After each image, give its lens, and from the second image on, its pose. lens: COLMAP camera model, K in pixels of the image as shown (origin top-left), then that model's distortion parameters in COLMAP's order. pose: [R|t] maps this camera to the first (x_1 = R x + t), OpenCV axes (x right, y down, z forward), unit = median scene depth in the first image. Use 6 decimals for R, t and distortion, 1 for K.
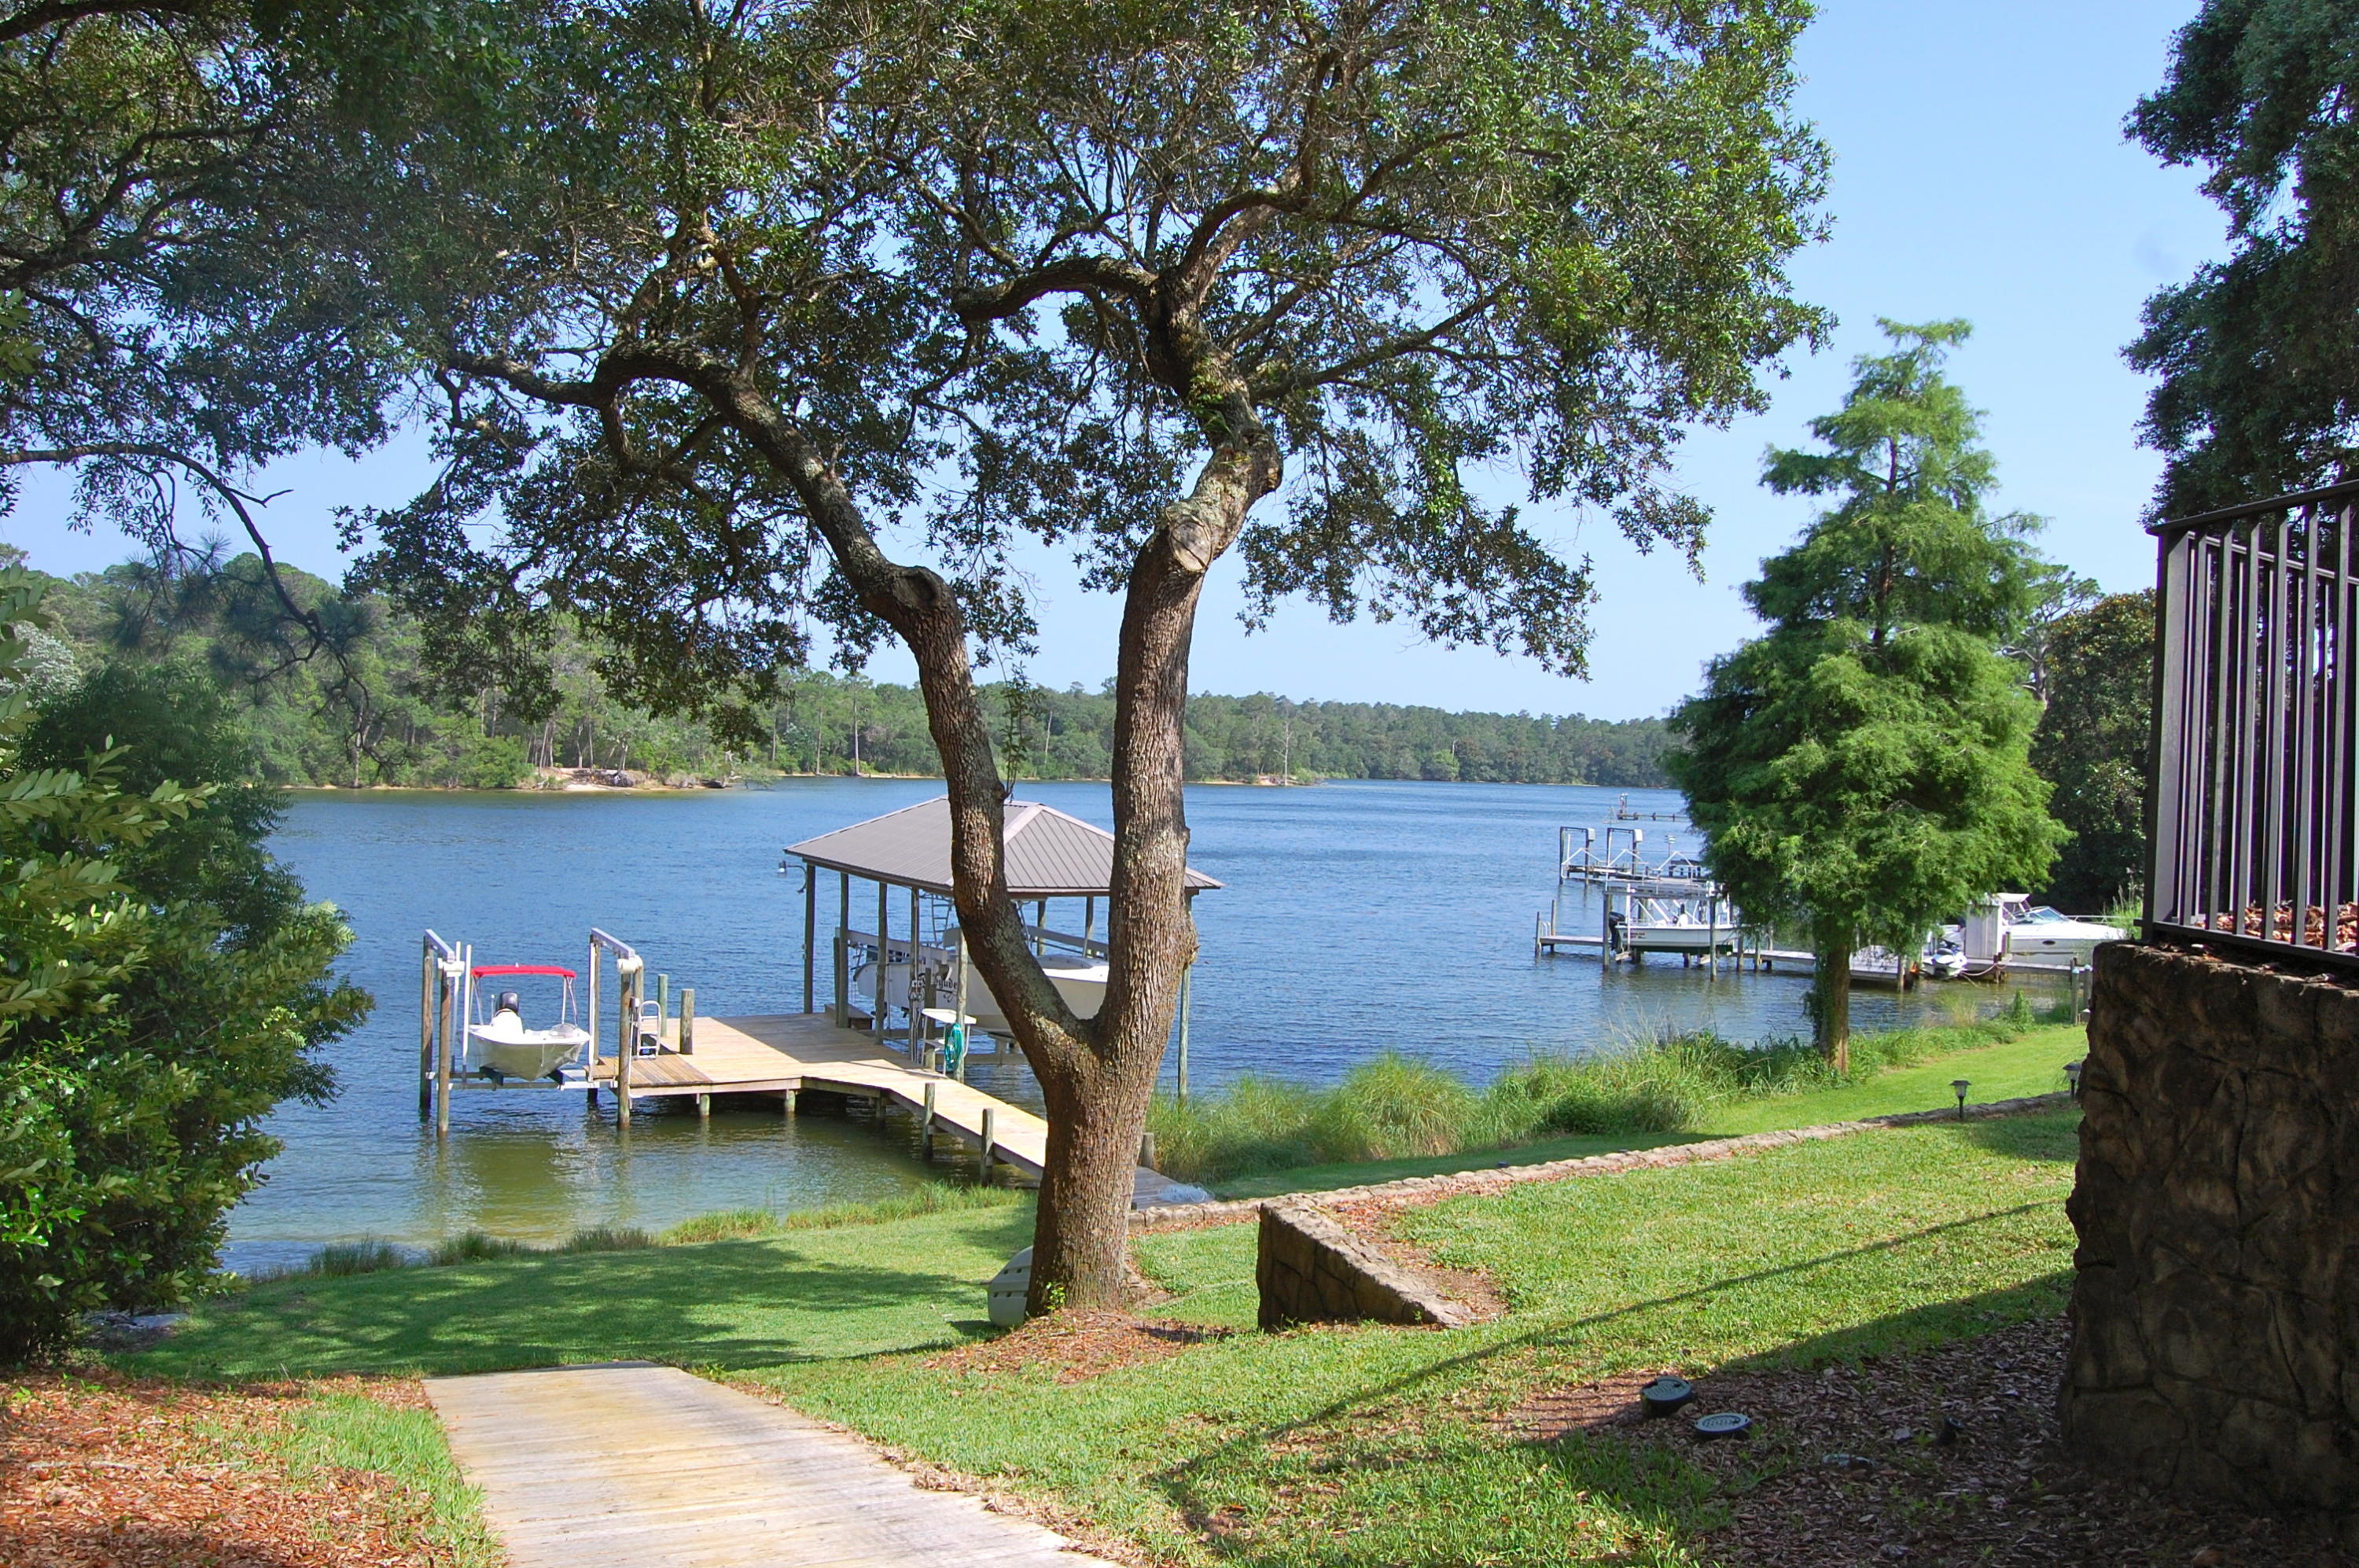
lens RADIAL K [[1857.0, 0, 1162.0], [0, 1857.0, 782.1], [0, 0, 1]] dist [-0.096303, 0.038553]
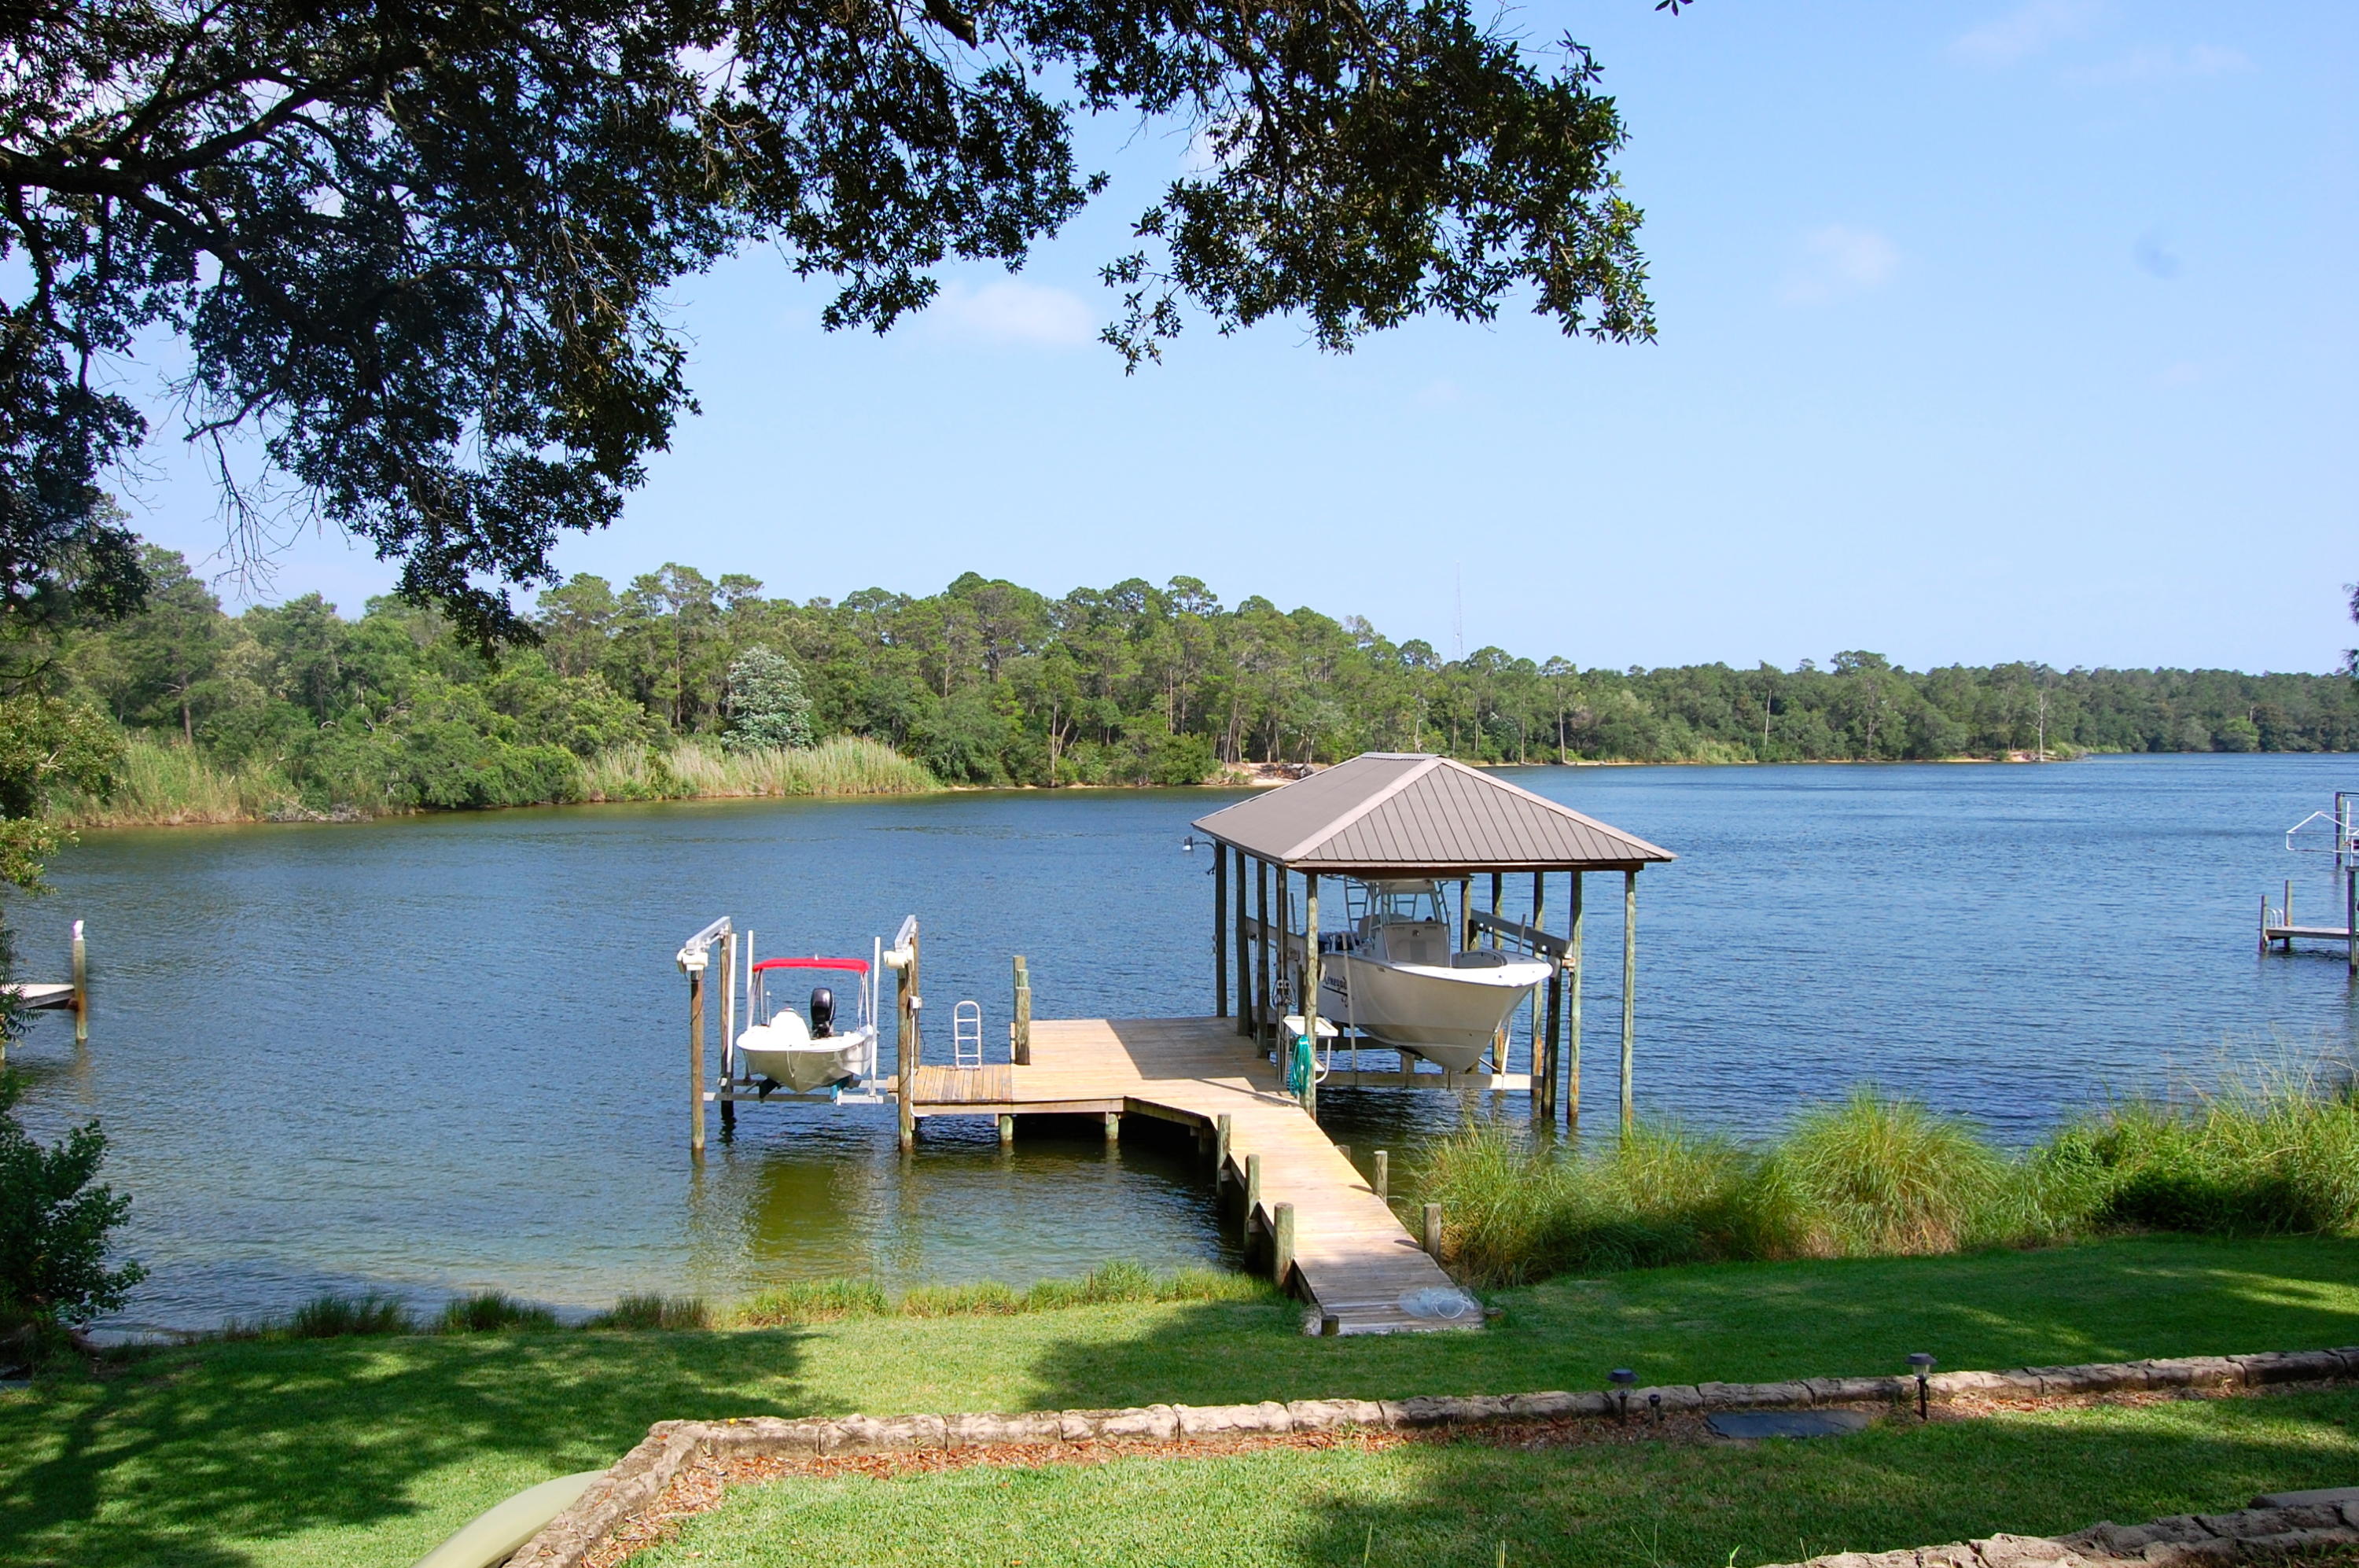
lens RADIAL K [[1857.0, 0, 1162.0], [0, 1857.0, 782.1], [0, 0, 1]] dist [-0.096303, 0.038553]
pose [[0.923182, -0.025946, -0.383486, 0.128873], [0.027280, 0.999626, -0.001962, 0.021903], [0.383393, -0.008650, 0.923545, 0.242463]]
